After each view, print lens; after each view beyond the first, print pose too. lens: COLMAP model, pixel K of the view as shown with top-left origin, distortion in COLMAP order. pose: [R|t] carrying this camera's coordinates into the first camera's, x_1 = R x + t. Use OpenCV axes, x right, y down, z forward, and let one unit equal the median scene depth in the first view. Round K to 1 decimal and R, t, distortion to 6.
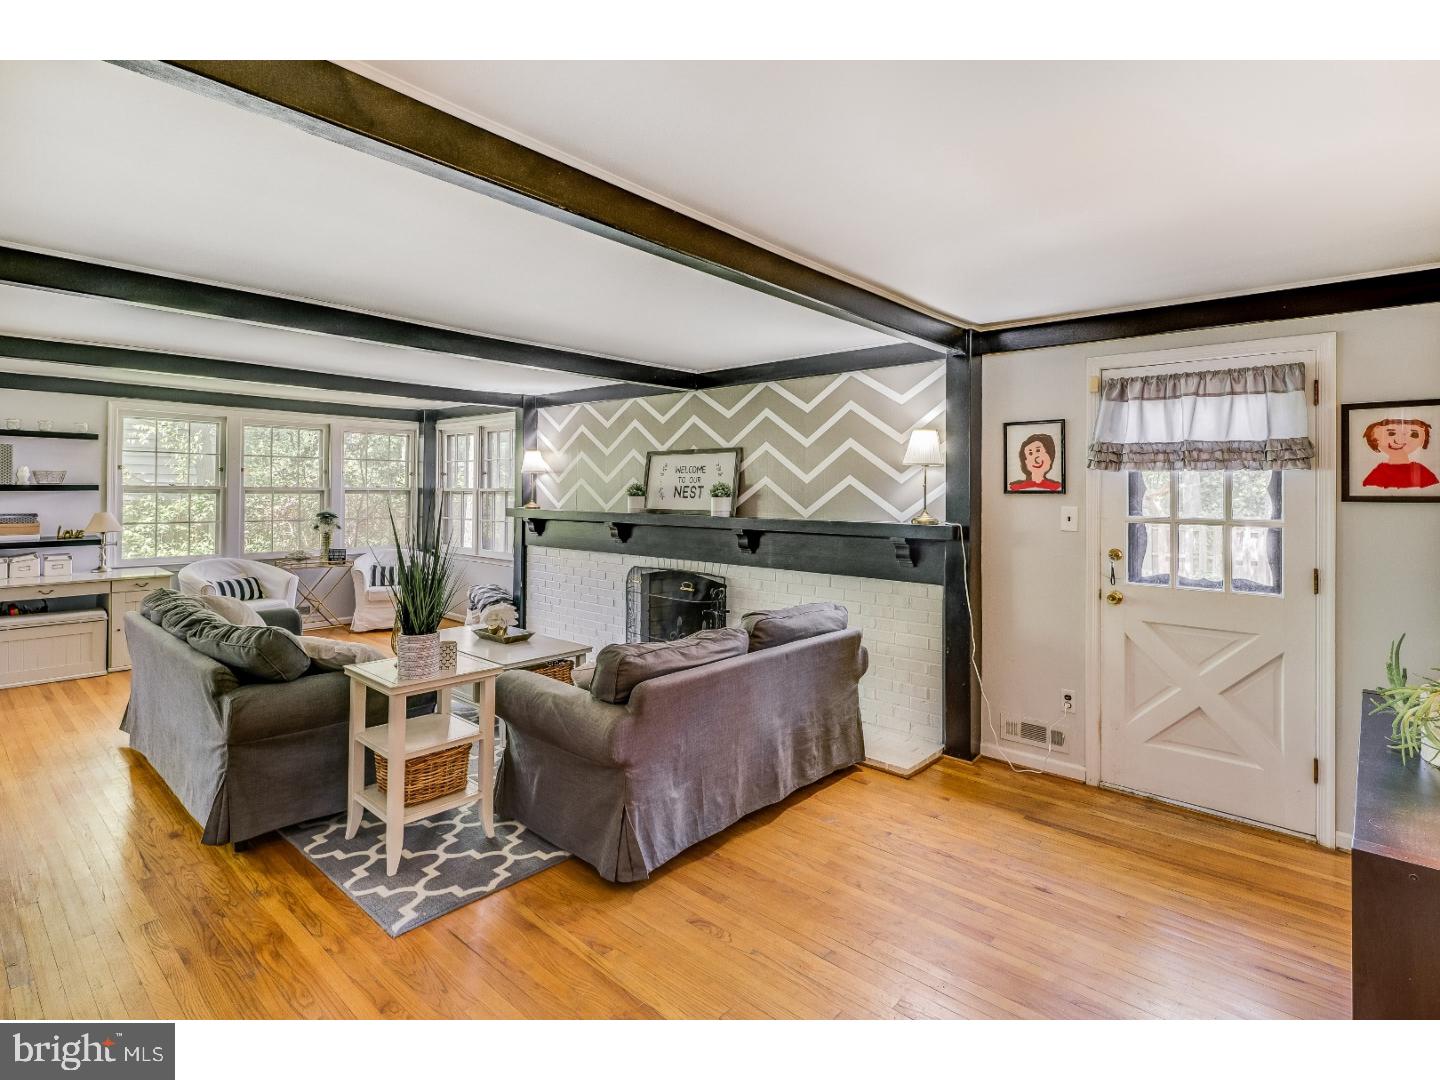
lens RADIAL K [[715.0, 0, 724.5], [0, 715.0, 493.3], [0, 0, 1]] dist [-0.000156, -0.000076]
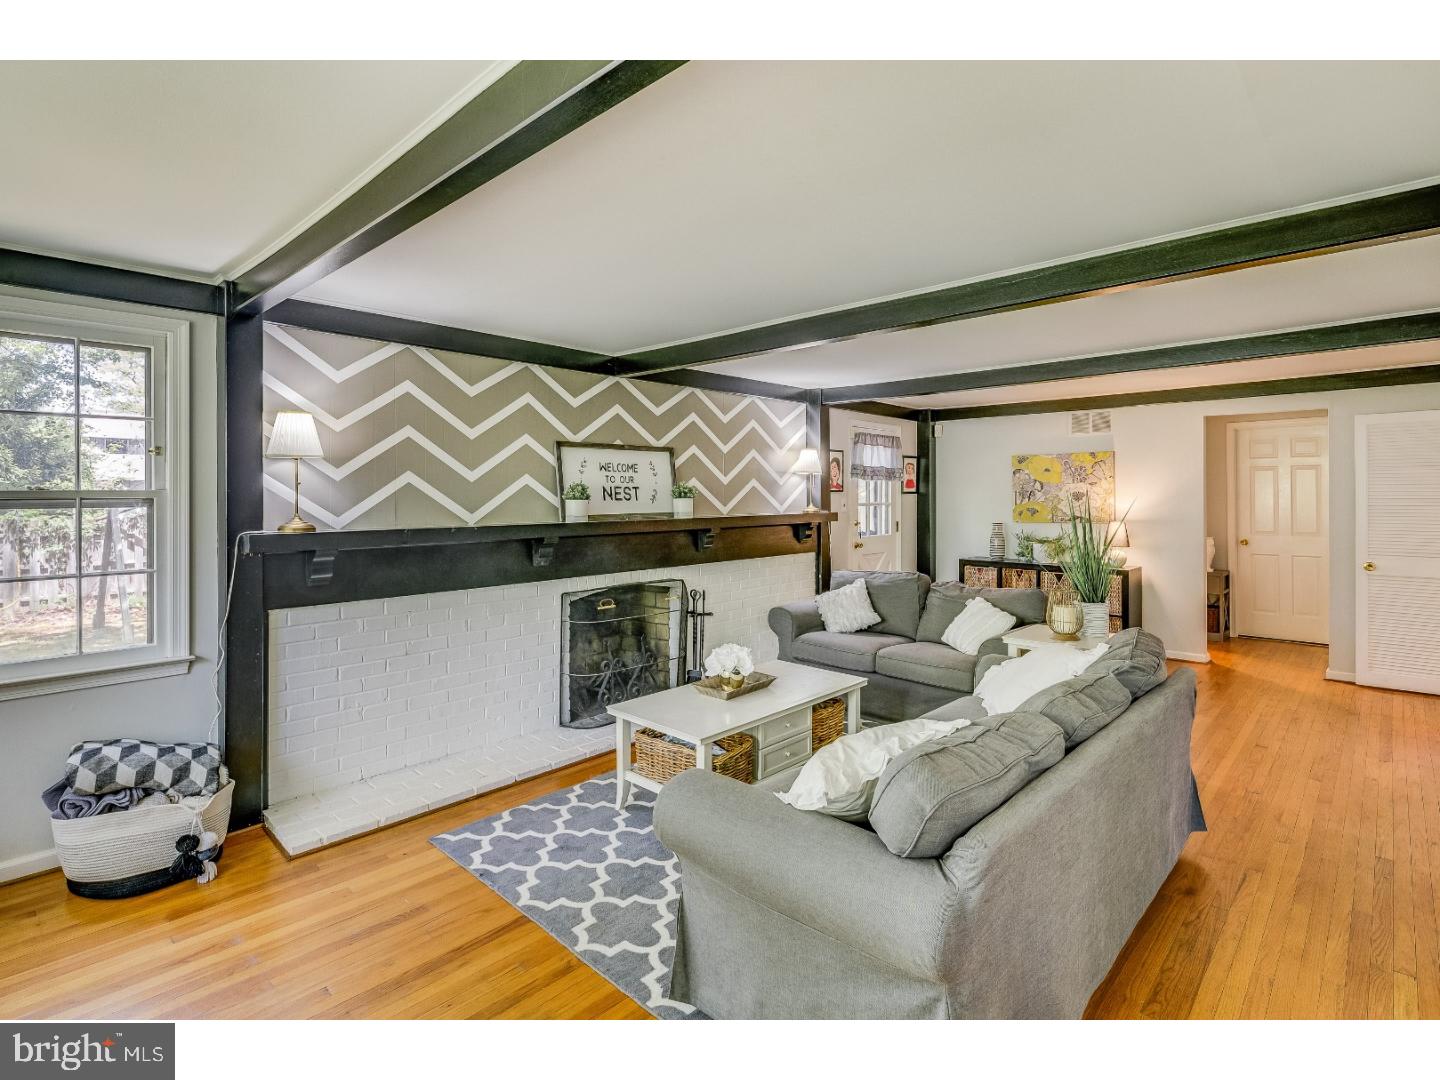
lens RADIAL K [[726.6, 0, 739.1], [0, 726.6, 493.0], [0, 0, 1]] dist [0.000616, 0.000608]
pose [[0.013586, -0.012294, 0.999832, -0.912919], [0.001540, 0.999923, 0.012274, -0.012879], [-0.999907, 0.001373, 0.013604, 0.833323]]
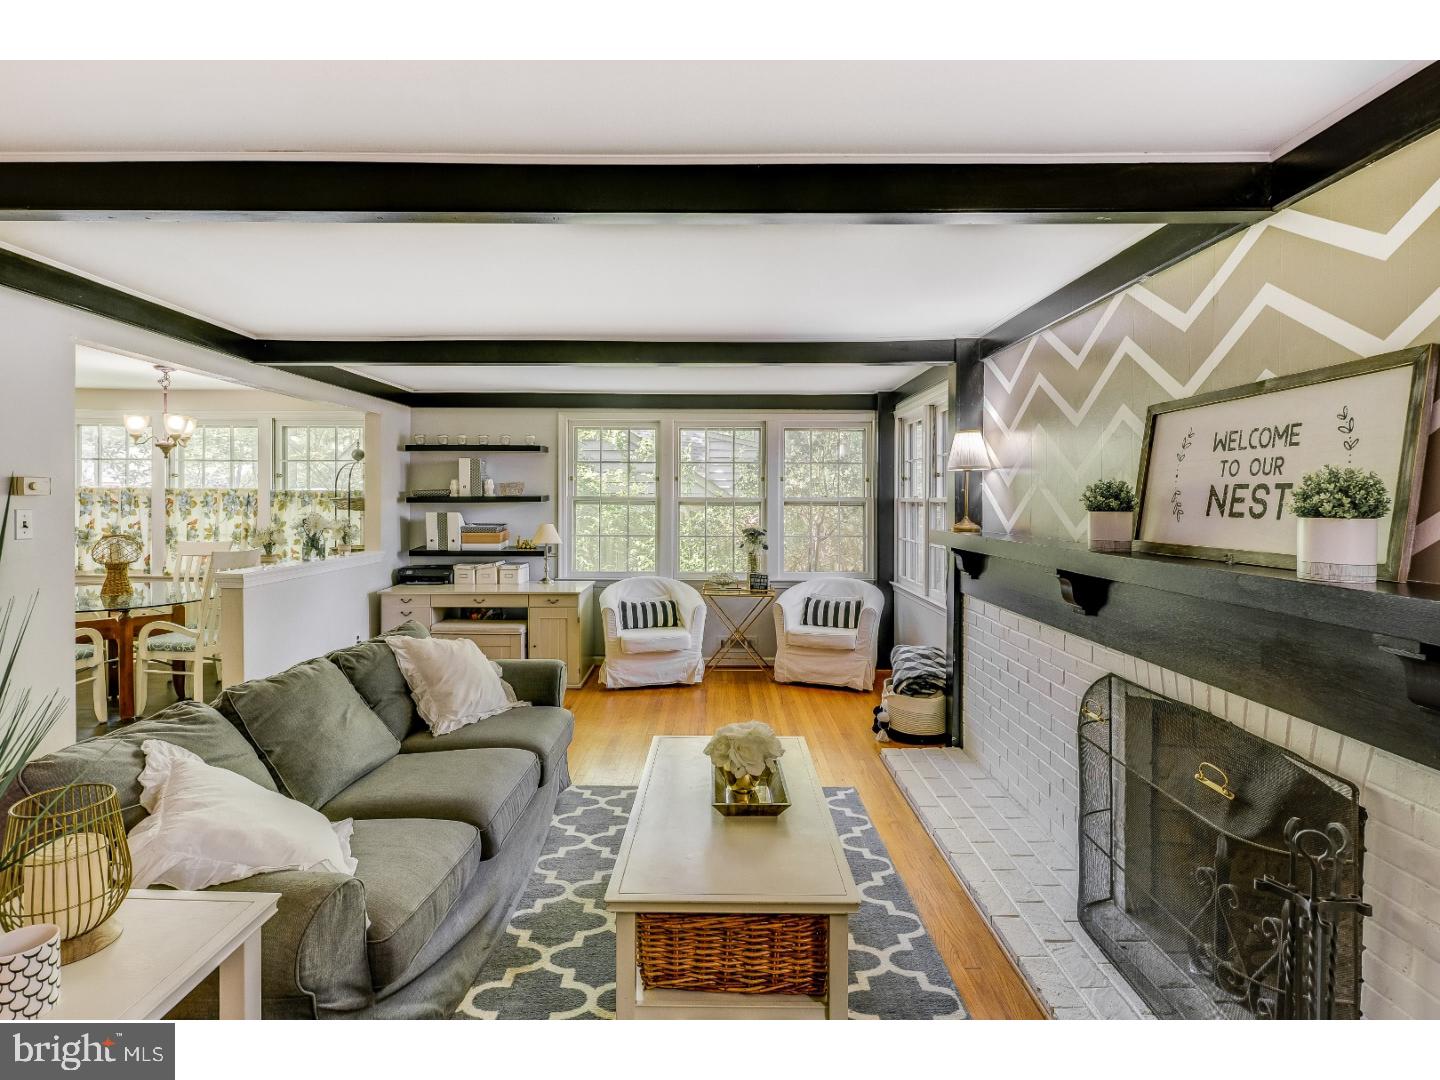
lens RADIAL K [[724.2, 0, 712.2], [0, 724.2, 507.0], [0, 0, 1]] dist [-0.000288, -0.000926]
pose [[0.658833, 0.003095, -0.752283, 0.046183], [-0.002060, 0.999995, 0.002310, 0.000967], [0.752286, 0.000028, 0.658837, 0.548720]]
